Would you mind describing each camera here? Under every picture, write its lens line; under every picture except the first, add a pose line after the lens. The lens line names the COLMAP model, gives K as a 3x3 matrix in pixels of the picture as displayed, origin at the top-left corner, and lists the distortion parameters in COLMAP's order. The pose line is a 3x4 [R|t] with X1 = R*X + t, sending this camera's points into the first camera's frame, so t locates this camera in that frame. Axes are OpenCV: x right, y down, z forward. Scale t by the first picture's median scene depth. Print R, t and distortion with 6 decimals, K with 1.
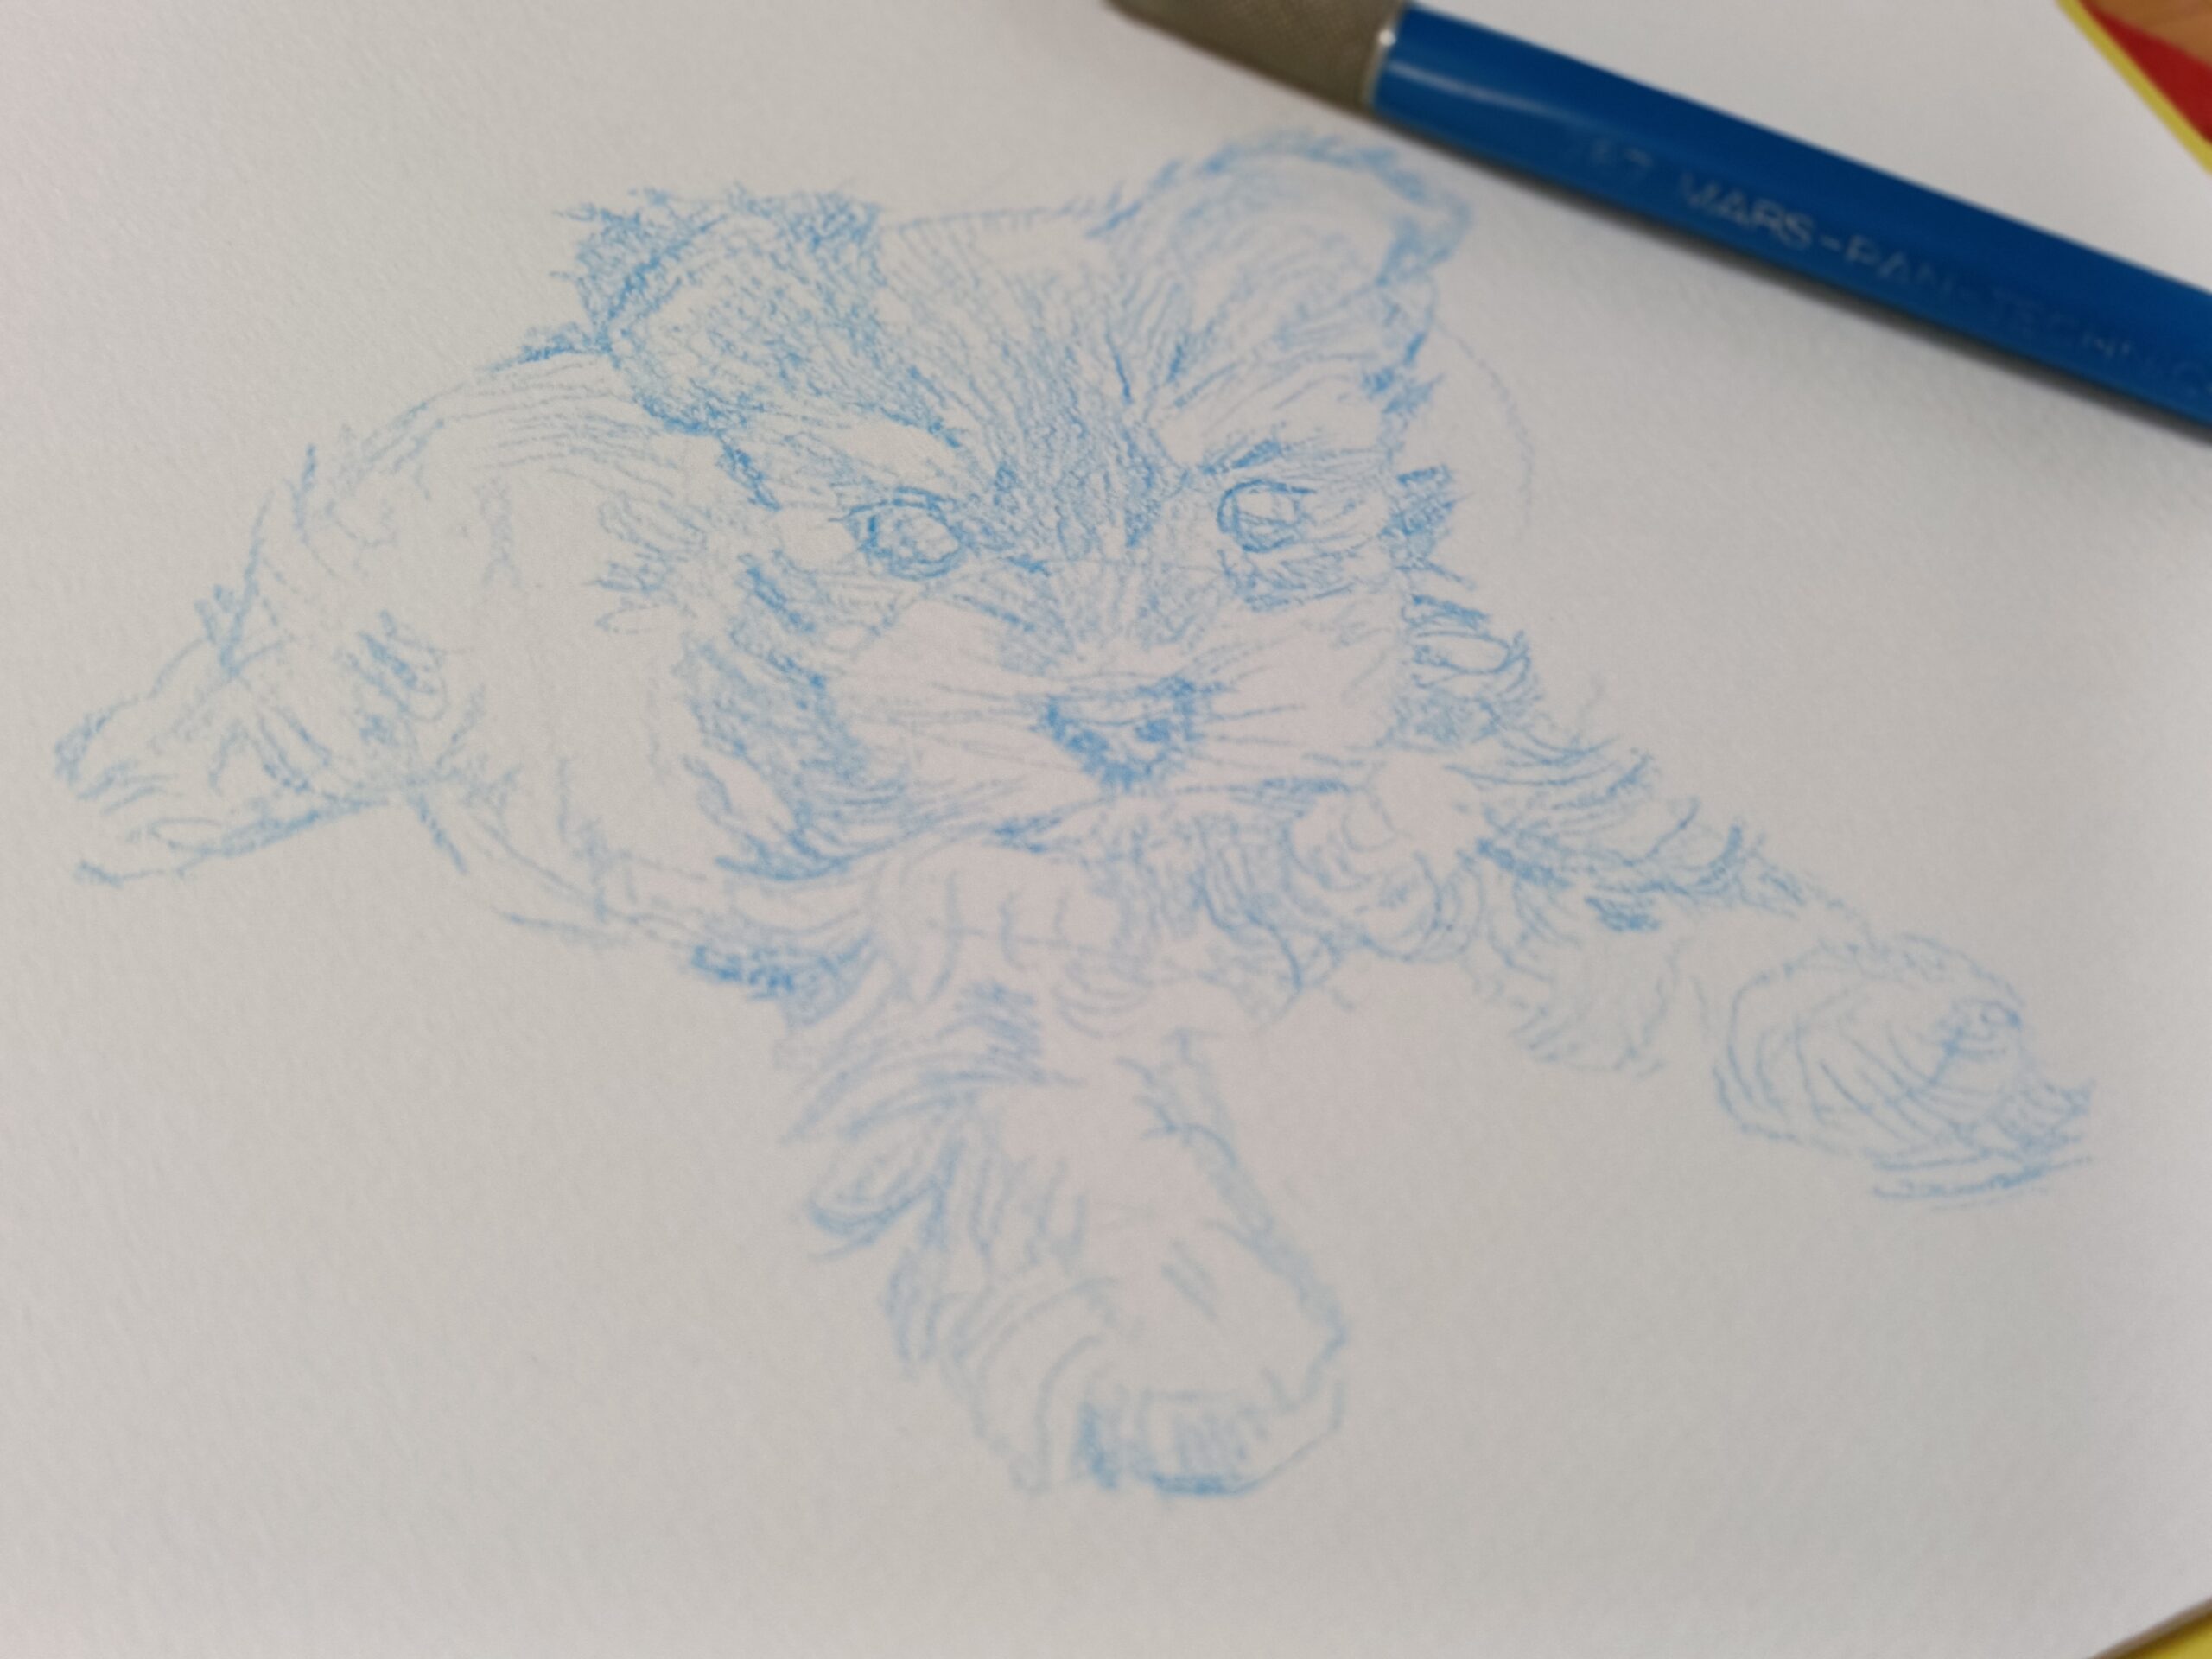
lens RADIAL K [[1613.6, 0, 1106.0], [0, 1613.6, 829.5], [0, 0, 1]] dist [0.054319, -0.103826]
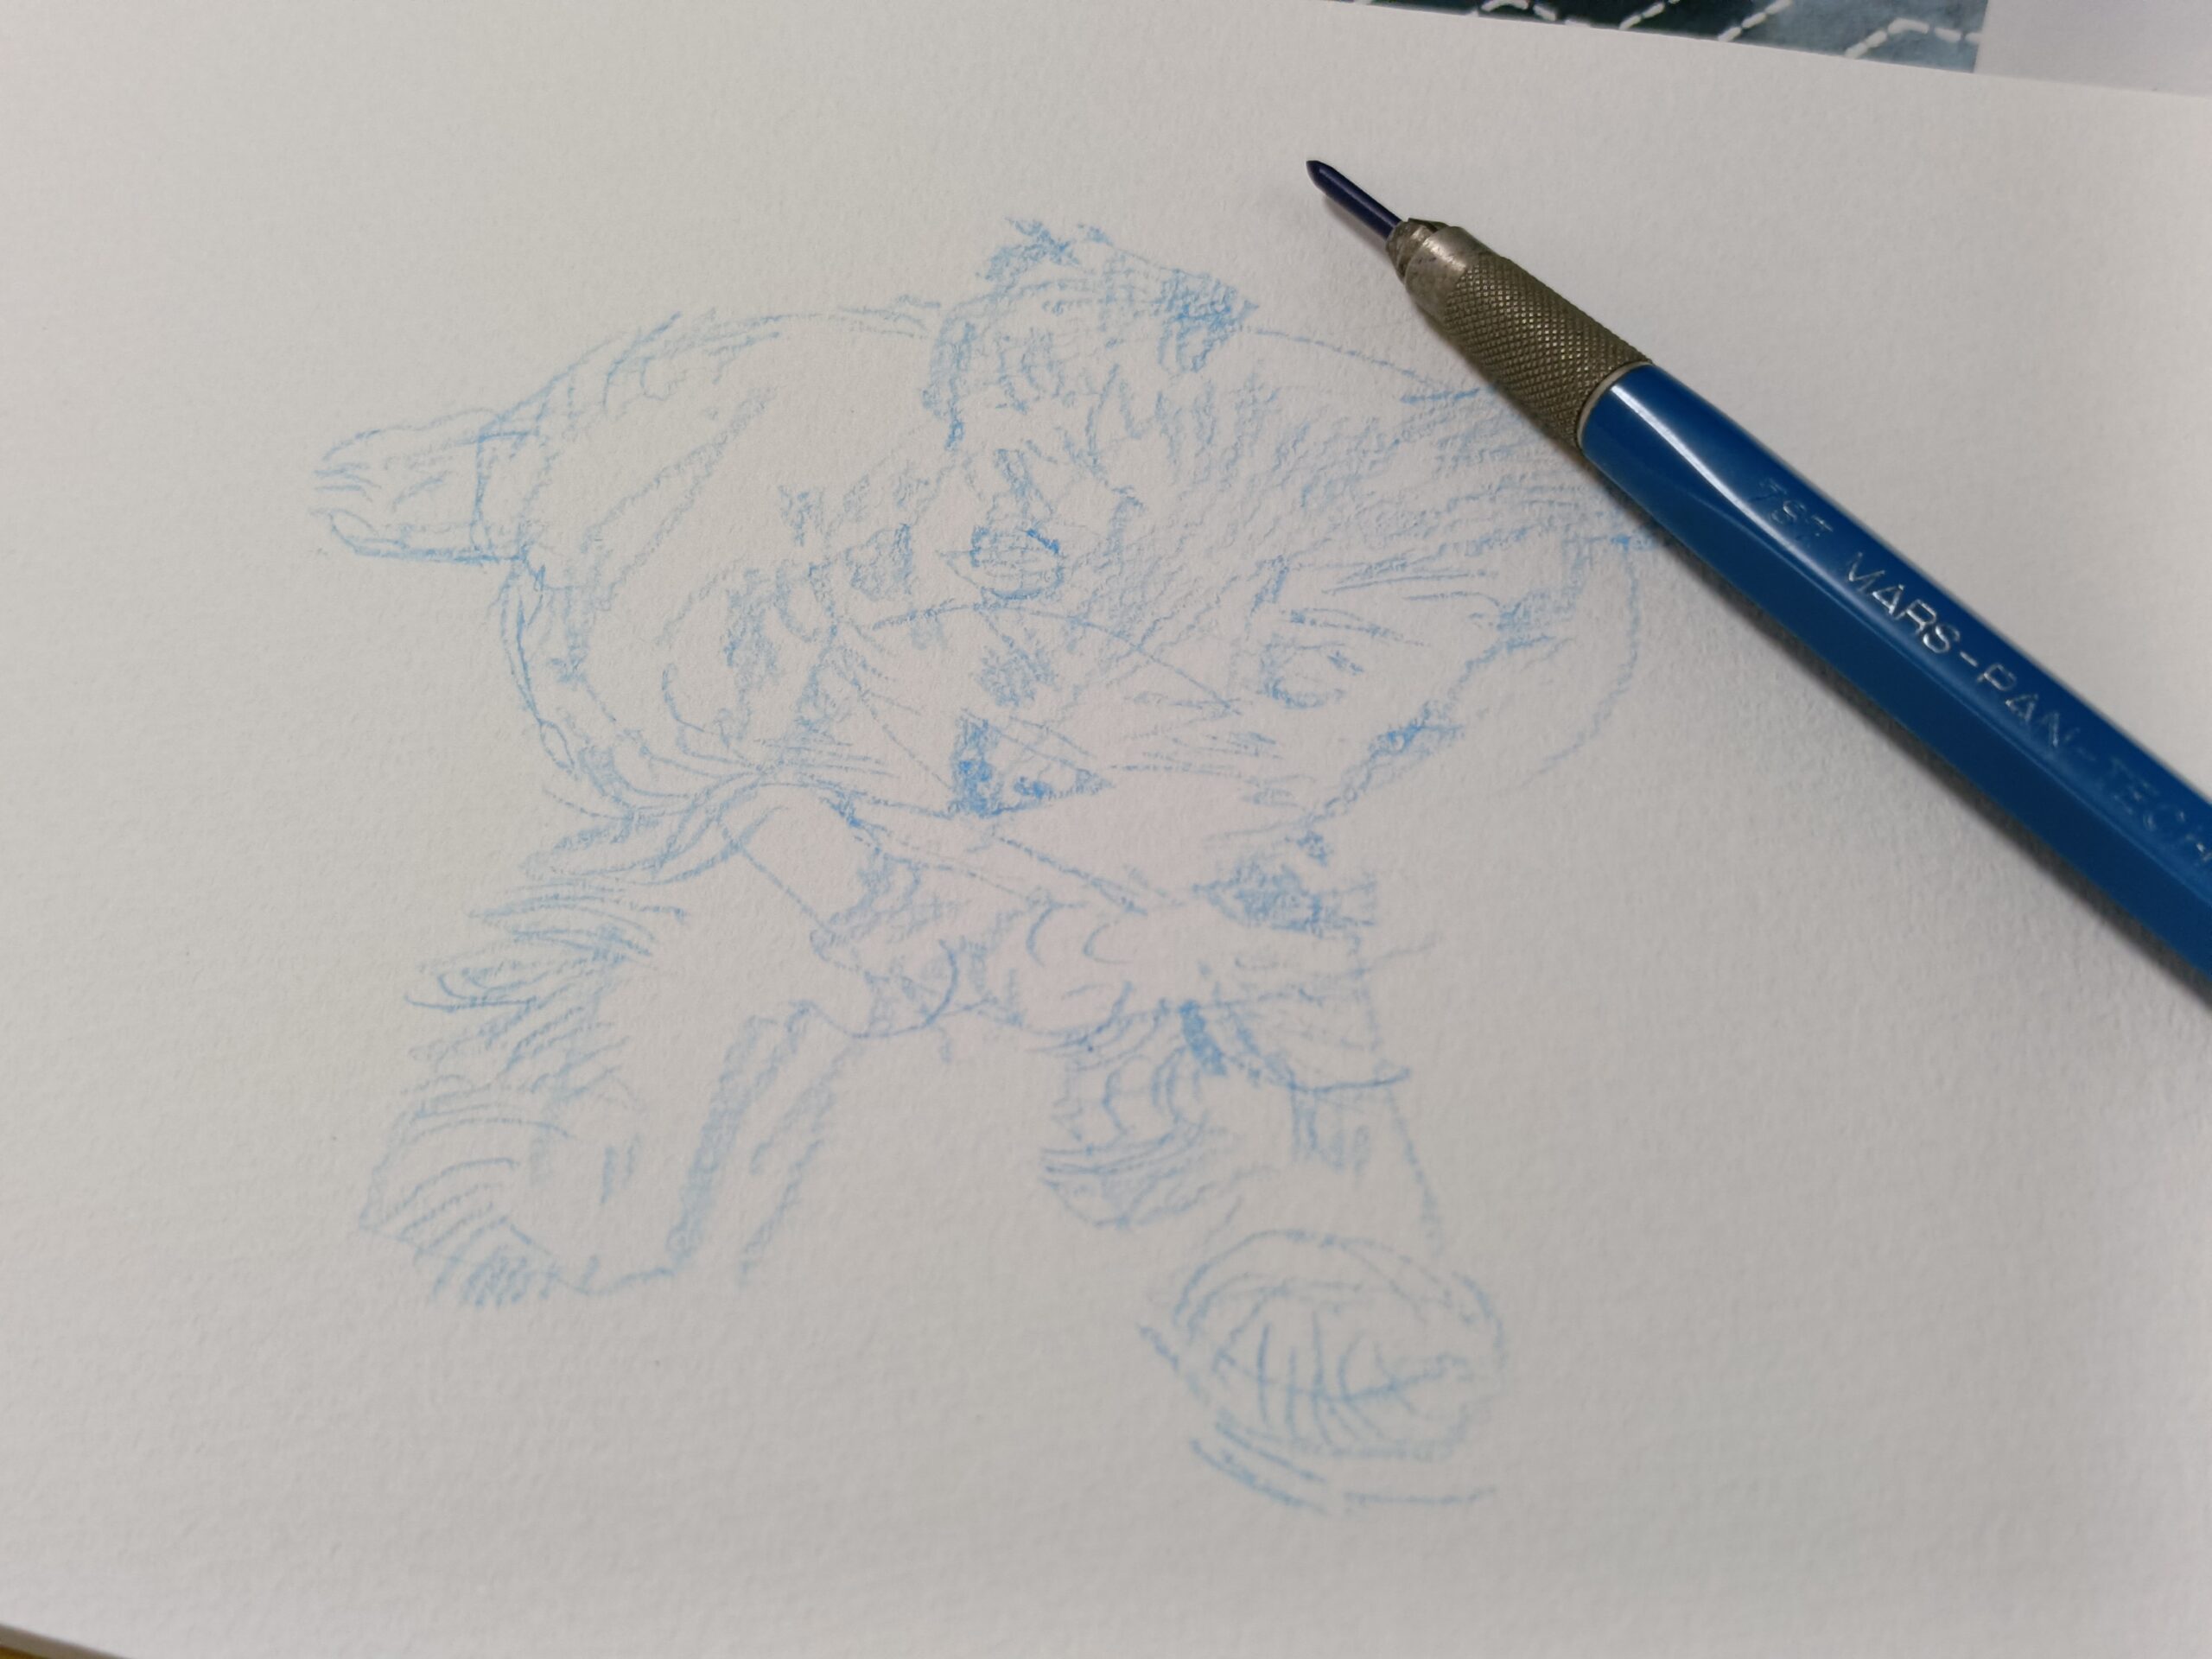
lens RADIAL K [[1613.6, 0, 1106.0], [0, 1613.6, 829.5], [0, 0, 1]] dist [0.054319, -0.103826]
pose [[0.840844, 0.438661, -0.317109, 0.461310], [-0.458592, 0.888550, 0.013141, -0.078640], [0.287532, 0.134374, 0.948298, -0.003518]]
